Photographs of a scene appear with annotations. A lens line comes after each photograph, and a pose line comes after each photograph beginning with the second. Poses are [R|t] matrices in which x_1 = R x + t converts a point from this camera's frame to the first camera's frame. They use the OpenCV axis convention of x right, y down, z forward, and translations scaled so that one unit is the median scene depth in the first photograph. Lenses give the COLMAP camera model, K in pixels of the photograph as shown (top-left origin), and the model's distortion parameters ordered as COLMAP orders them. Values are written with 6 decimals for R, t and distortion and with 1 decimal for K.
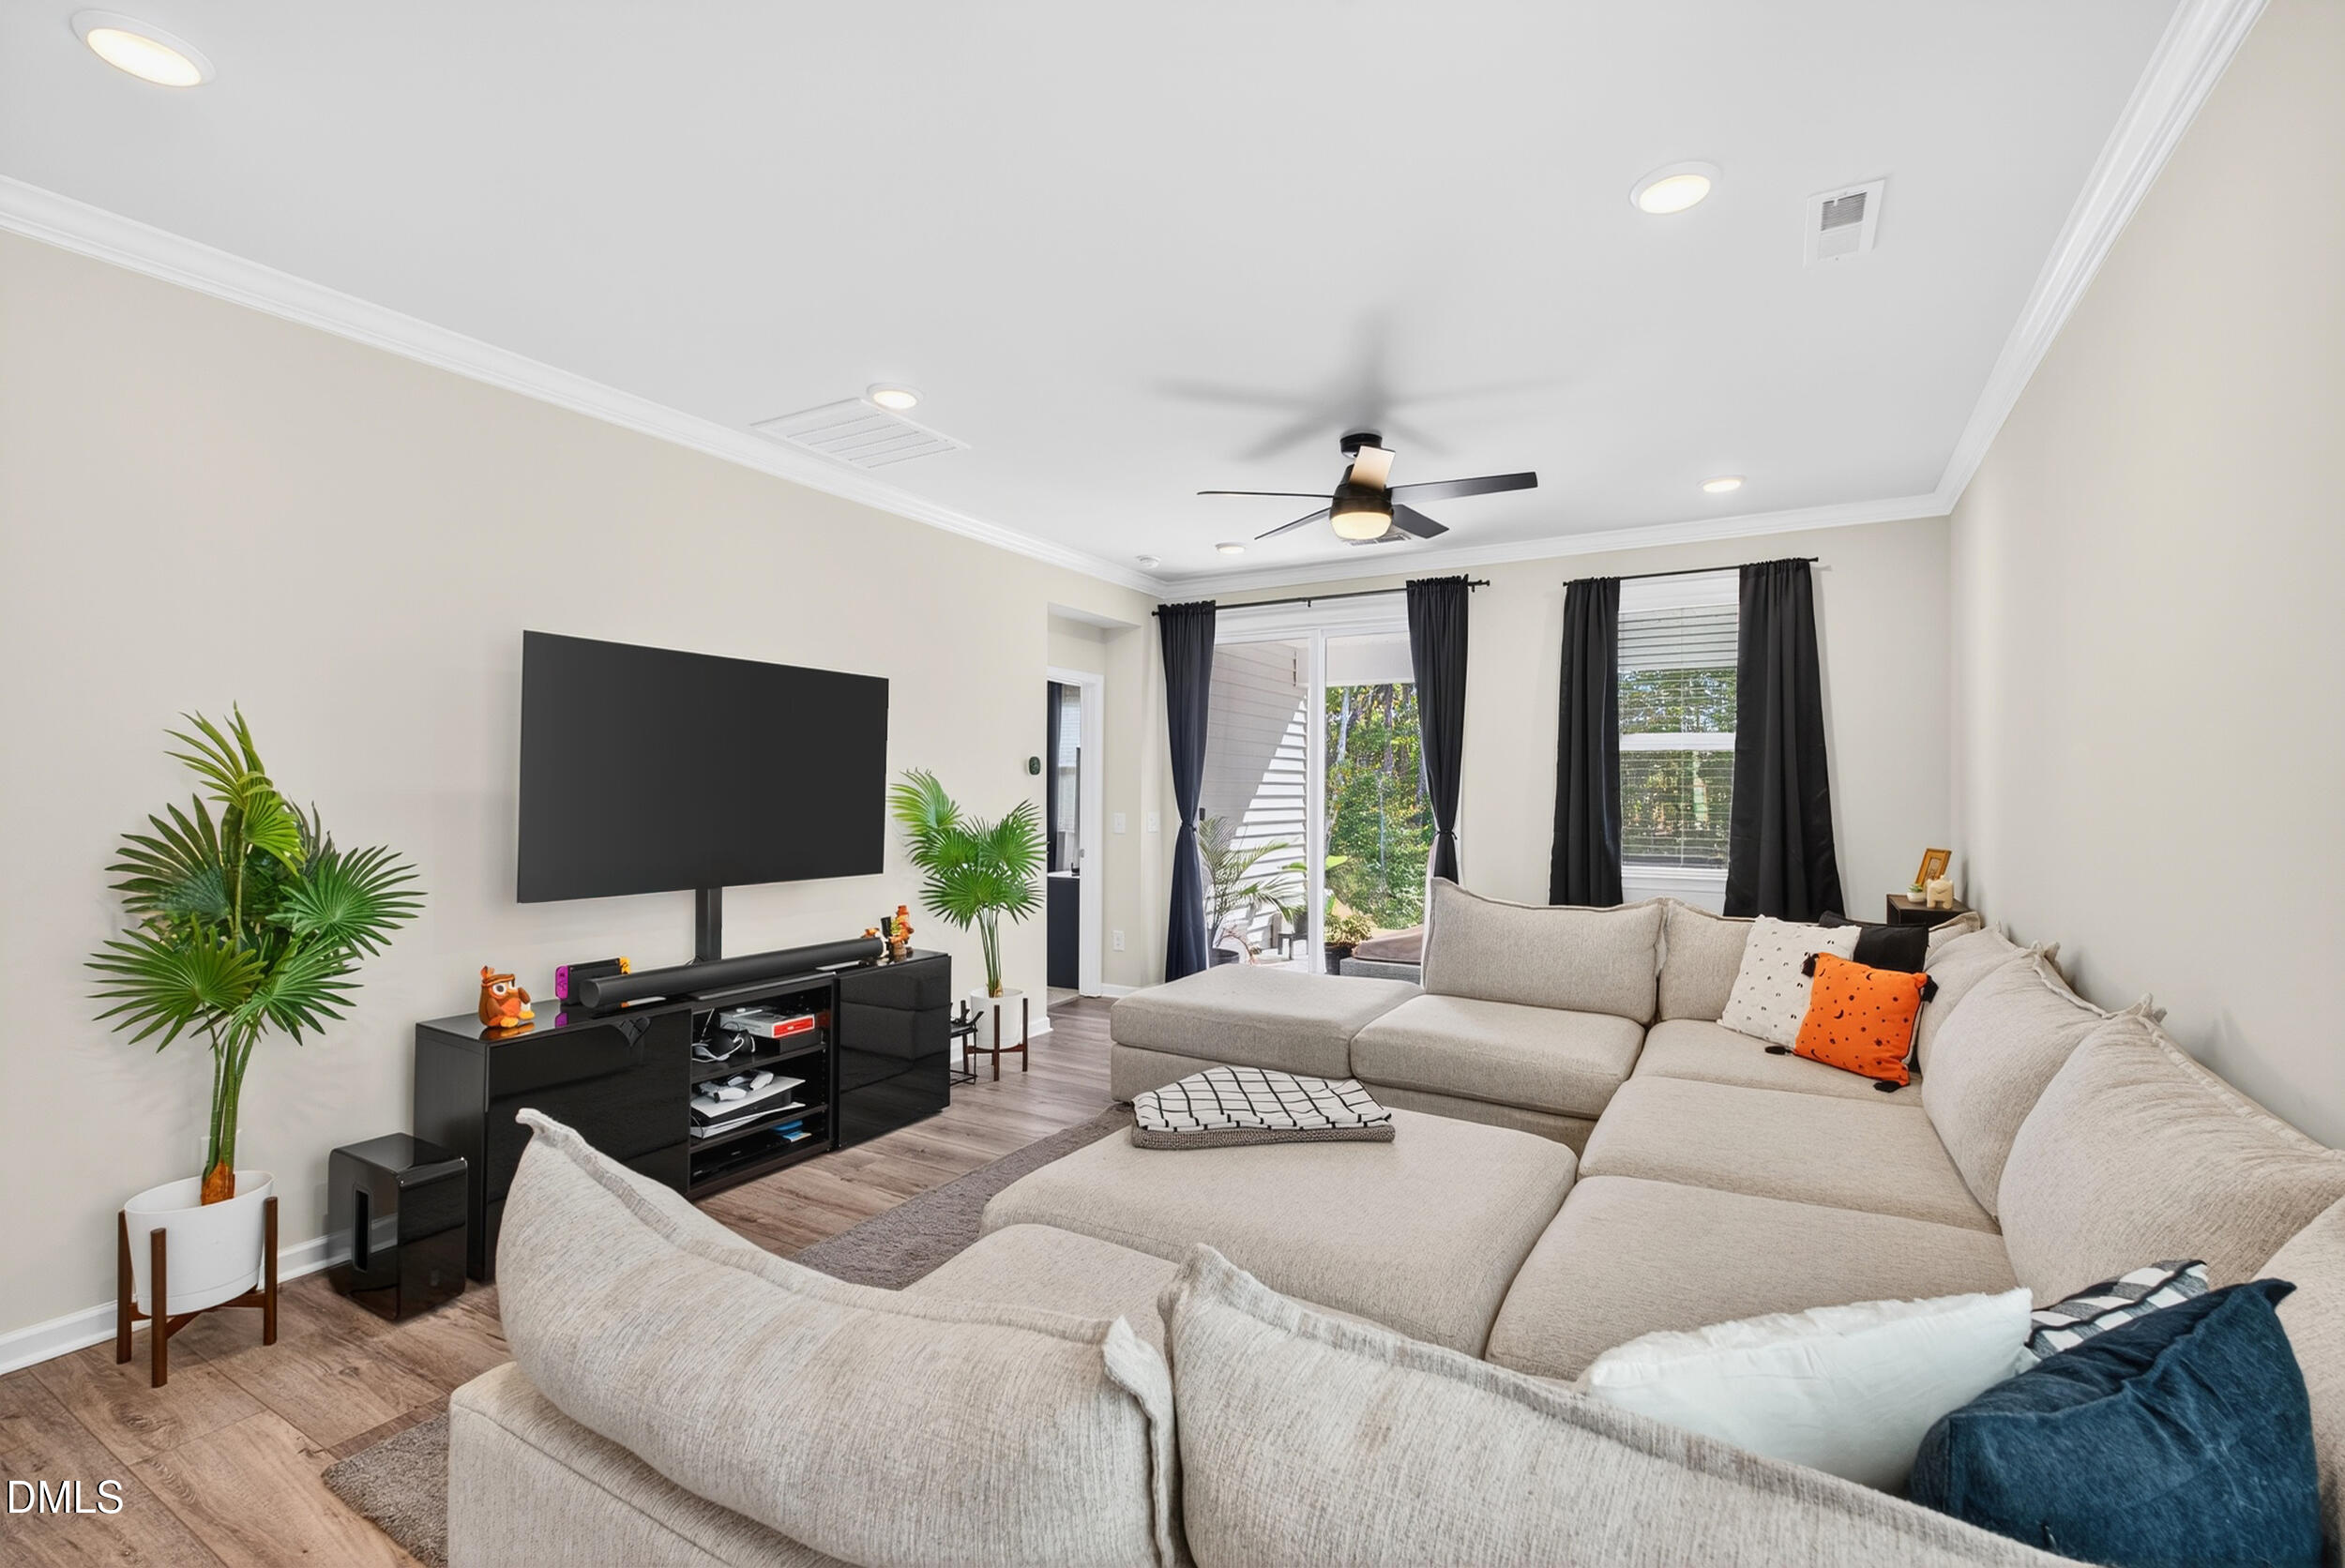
lens RADIAL K [[1052.4, 0, 1172.5], [0, 1052.4, 784.0], [0, 0, 1]] dist [0.000167, 0.000028]
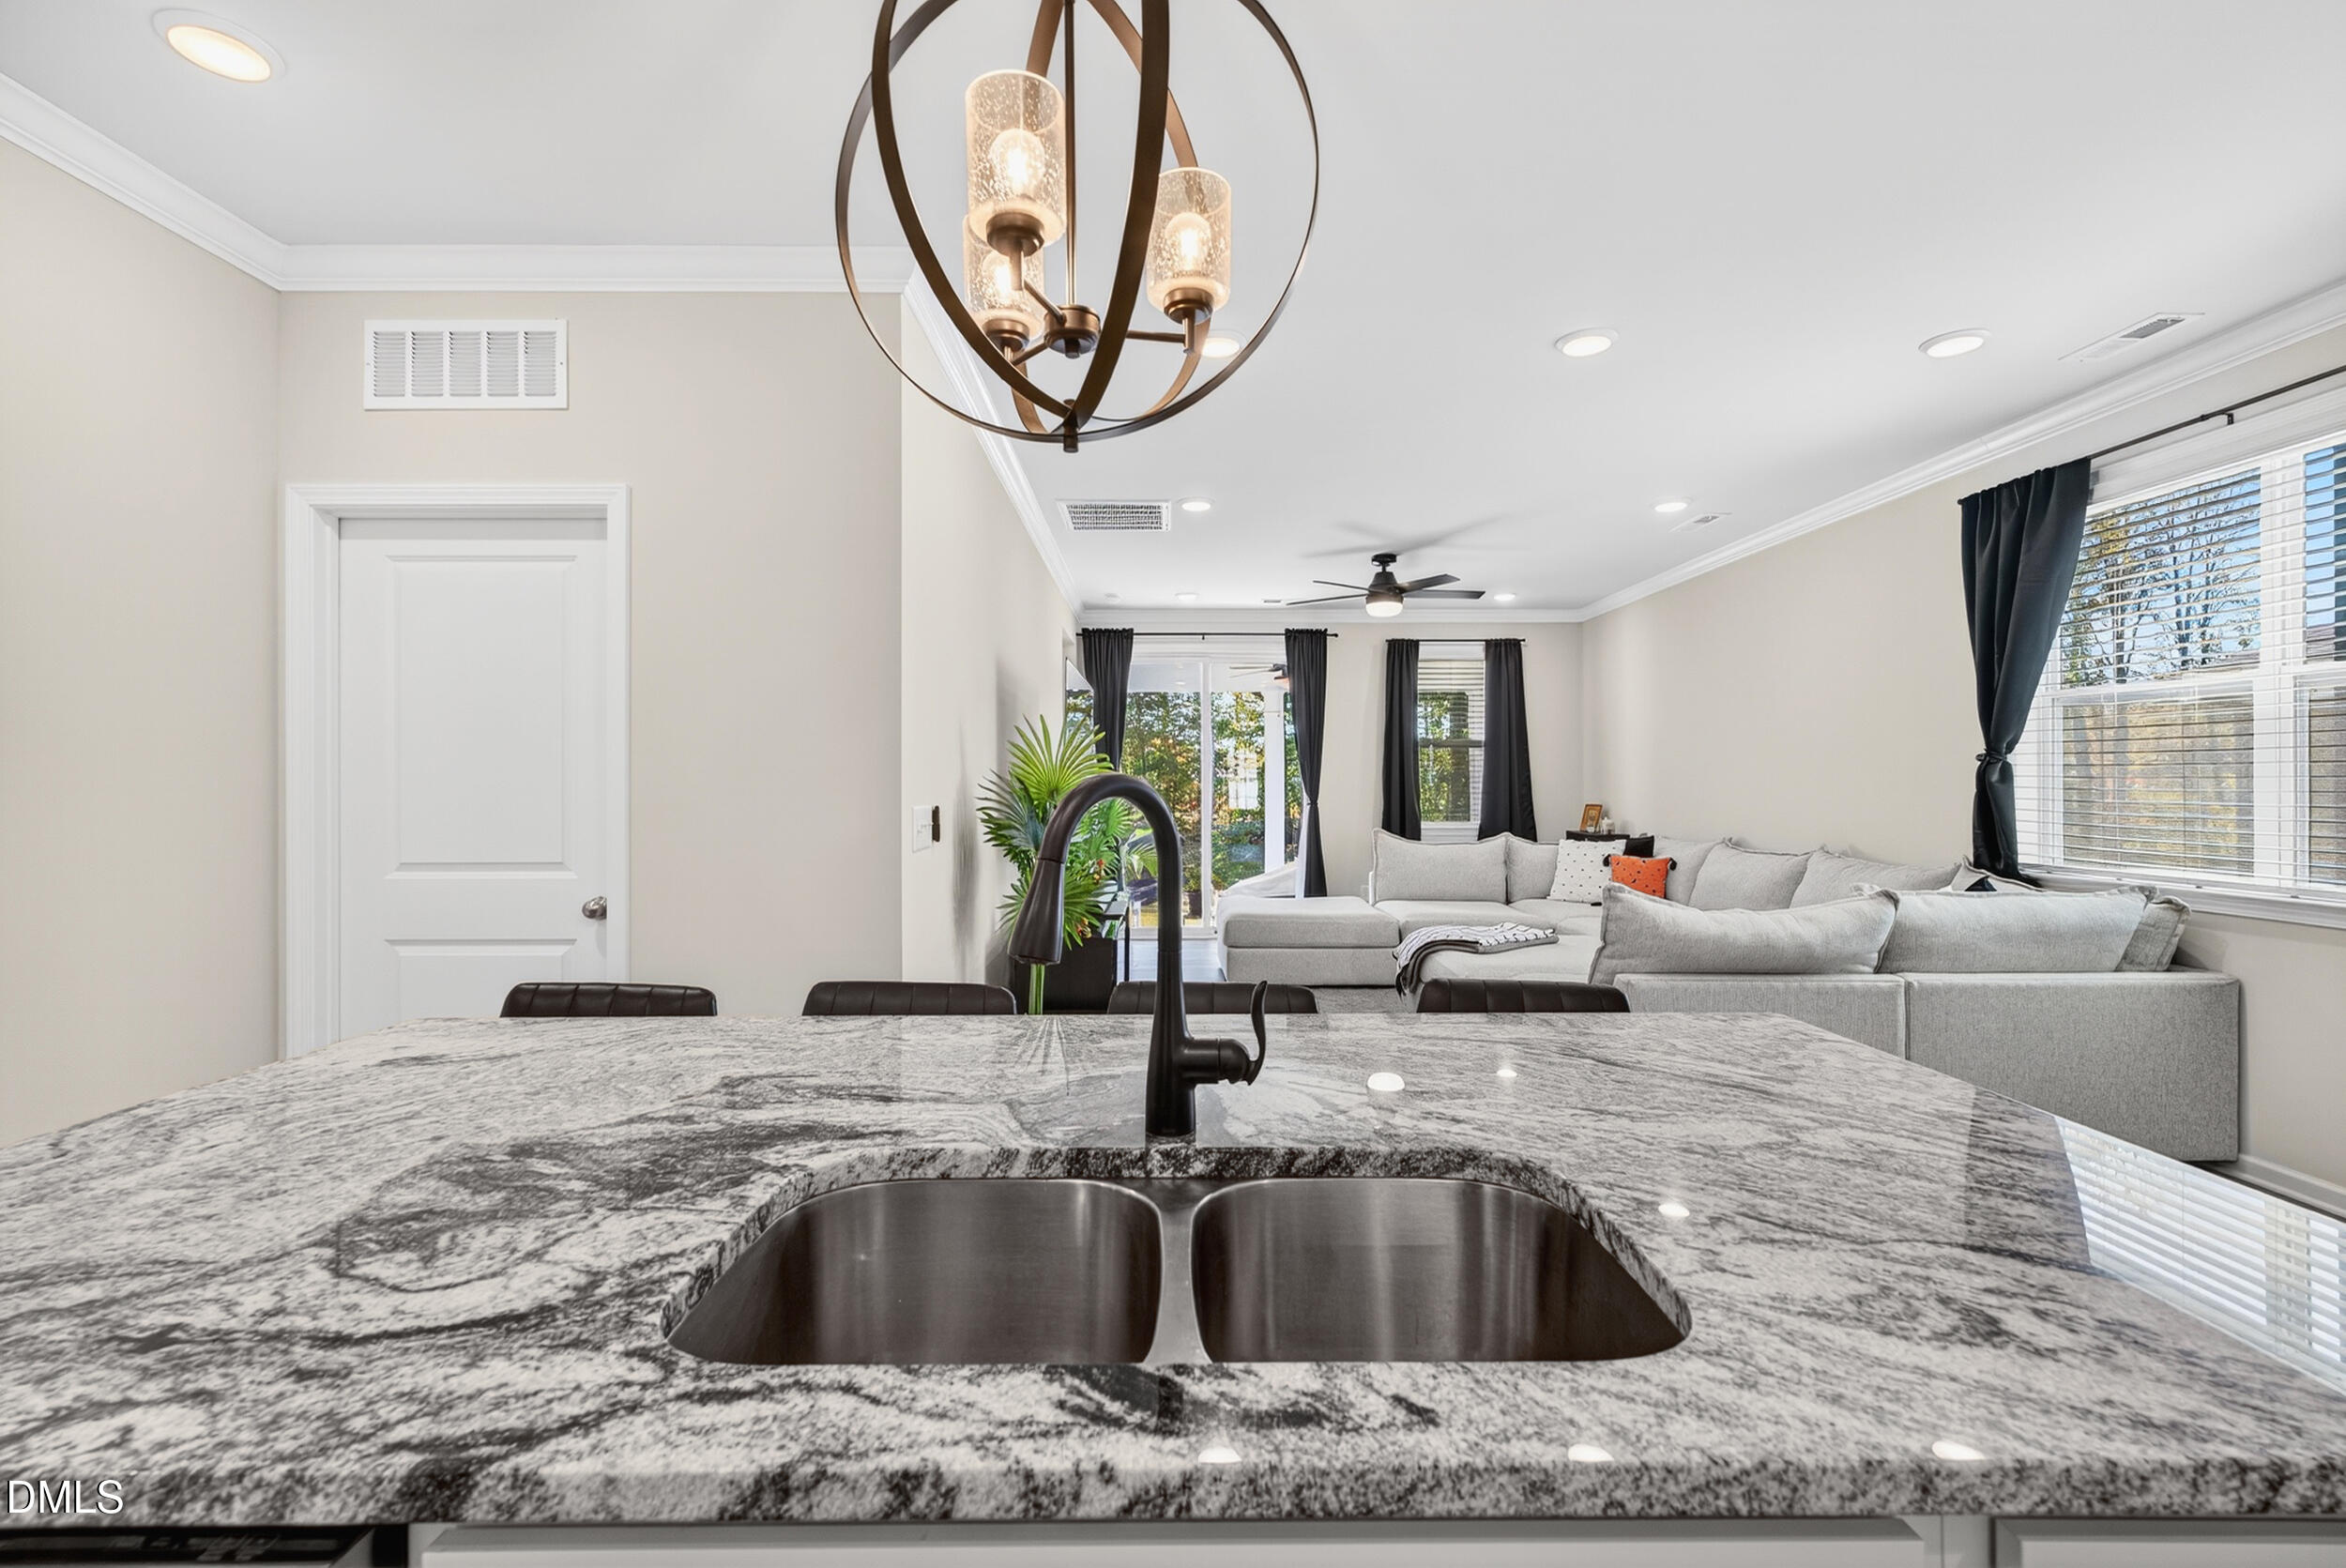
lens RADIAL K [[1053.0, 0, 1173.0], [0, 1053.0, 784.0], [0, 0, 1]] dist [0.000167, 0.000028]
pose [[0.860036, -0.006720, 0.510188, -0.755244], [0.001210, 0.999937, 0.011132, 0.004433], [-0.510231, -0.008956, 0.859991, -0.192470]]
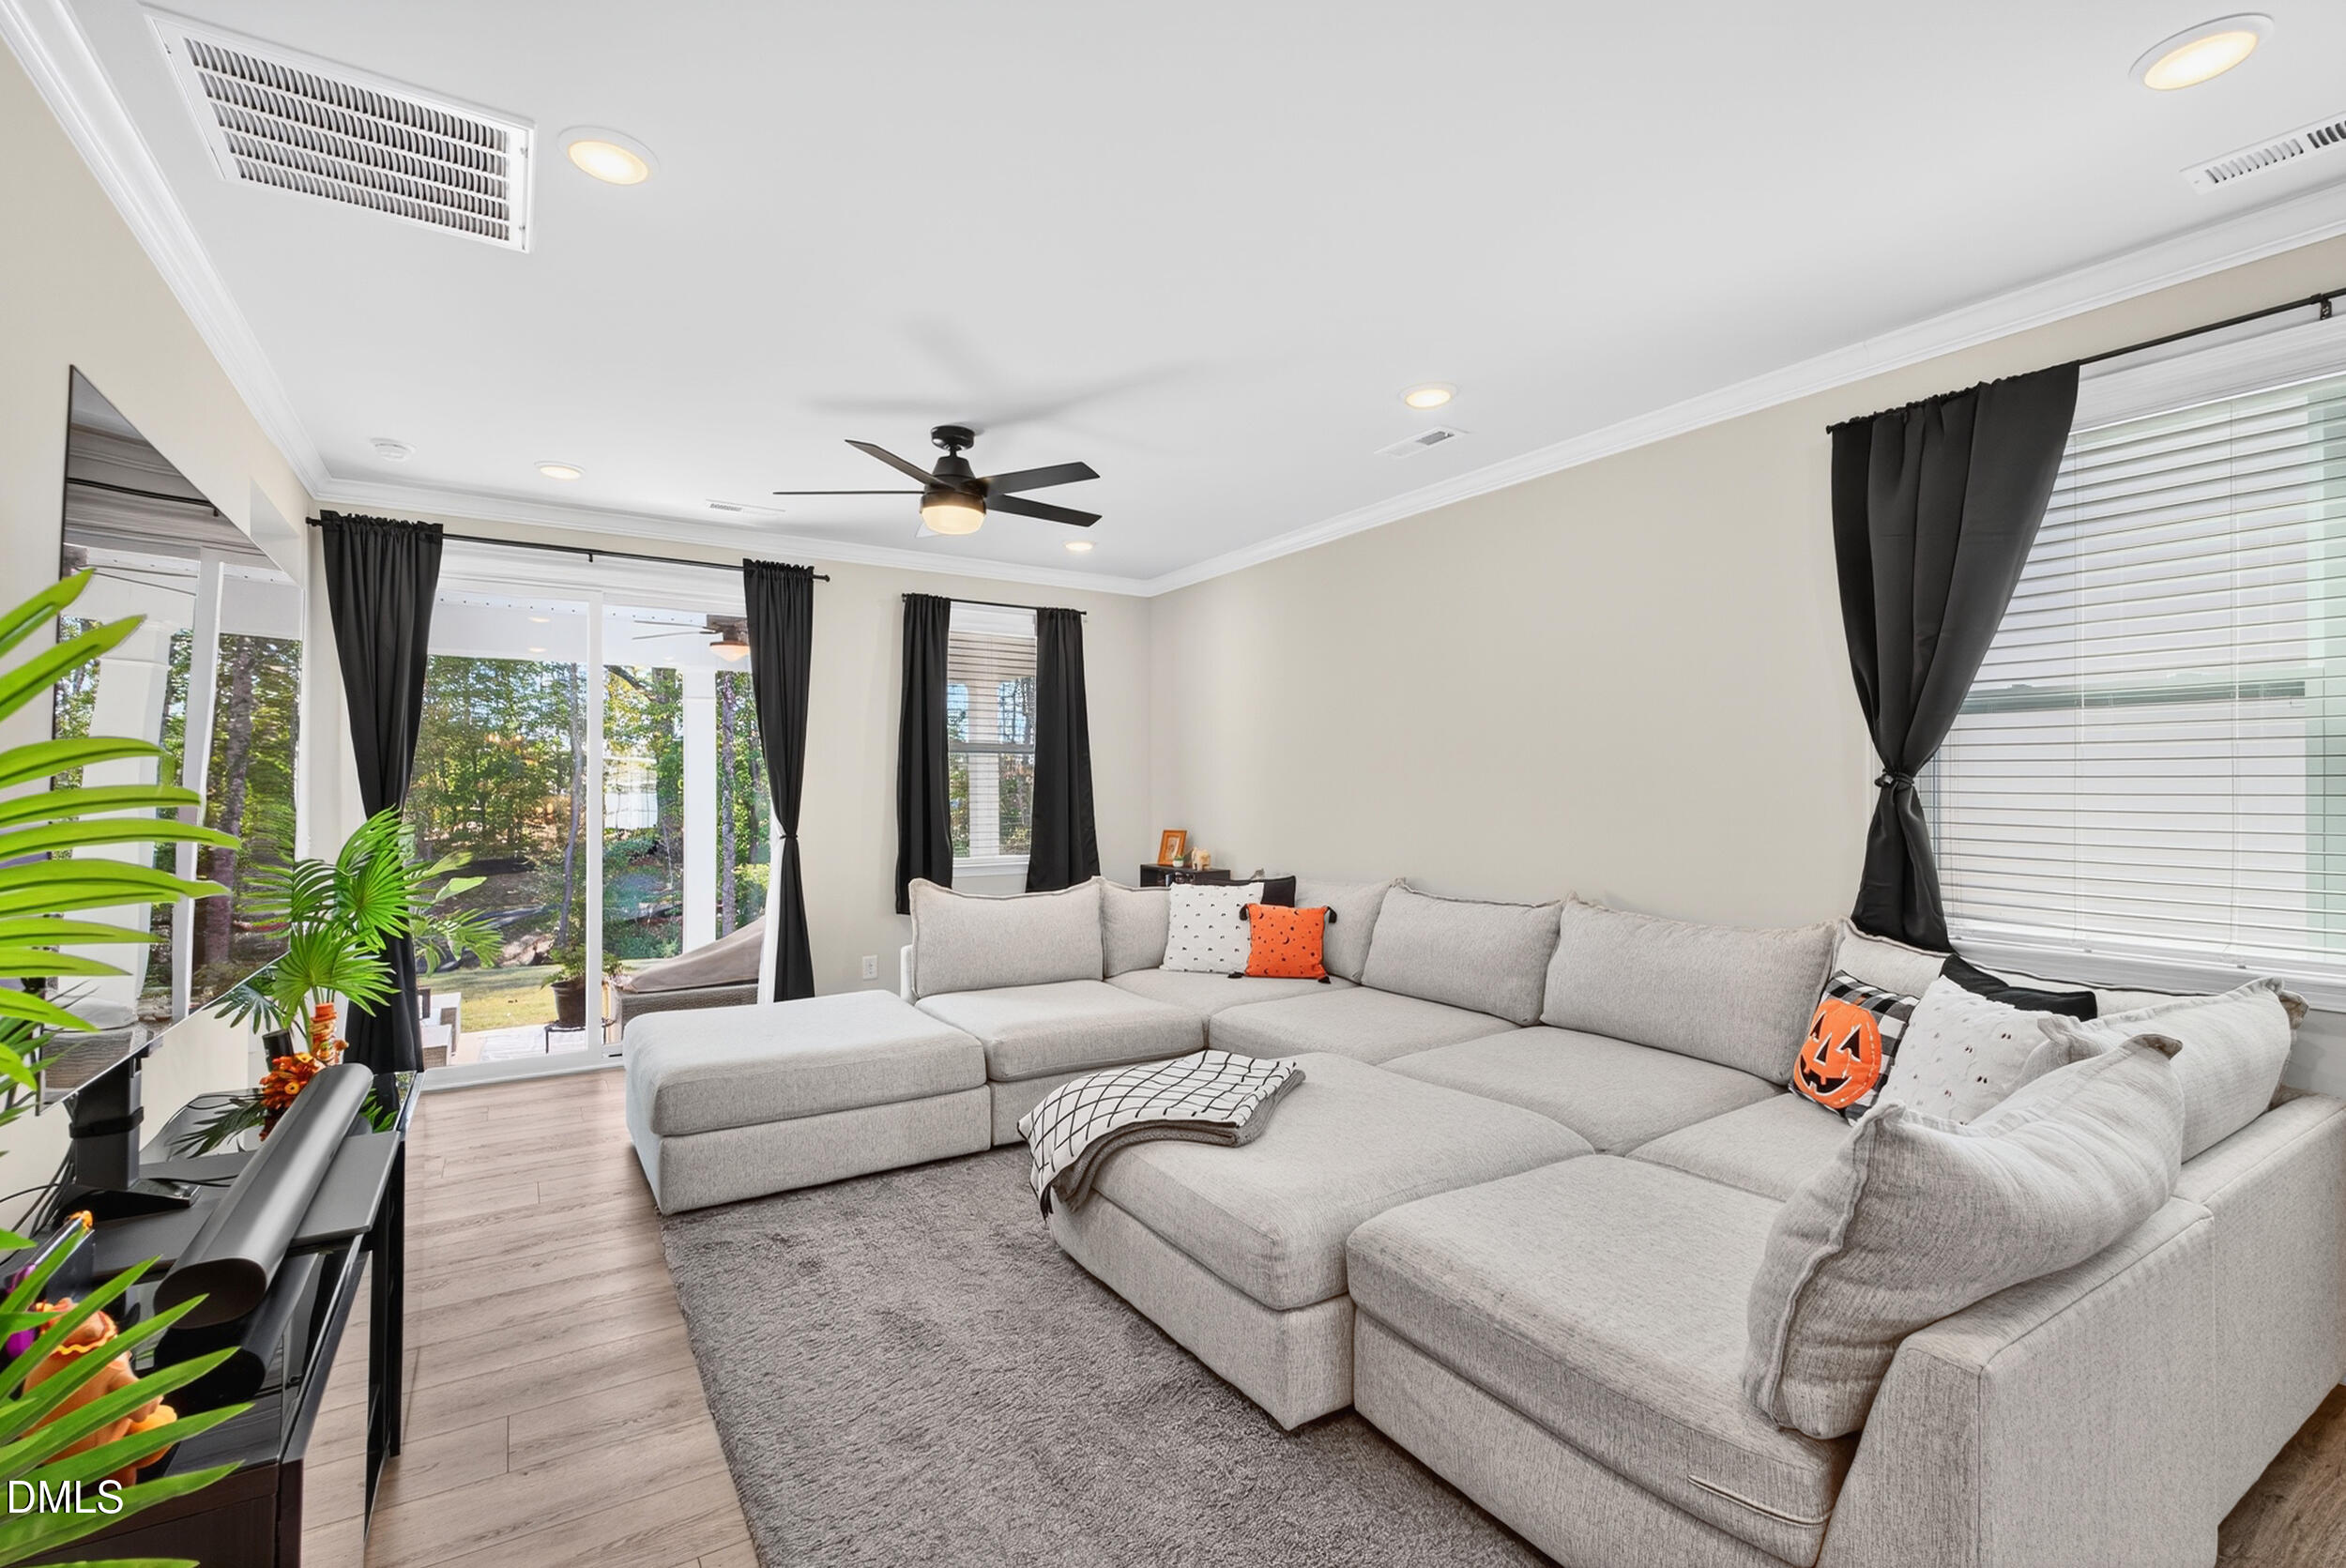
lens RADIAL K [[1037.5, 0, 1206.6], [0, 1037.5, 793.3], [0, 0, 1]] dist [-0.000211, -0.000336]
pose [[0.434454, -0.009030, 0.900649, -0.474275], [-0.003828, 0.999922, 0.011871, -0.004884], [-0.900686, -0.008605, 0.434386, 0.298386]]
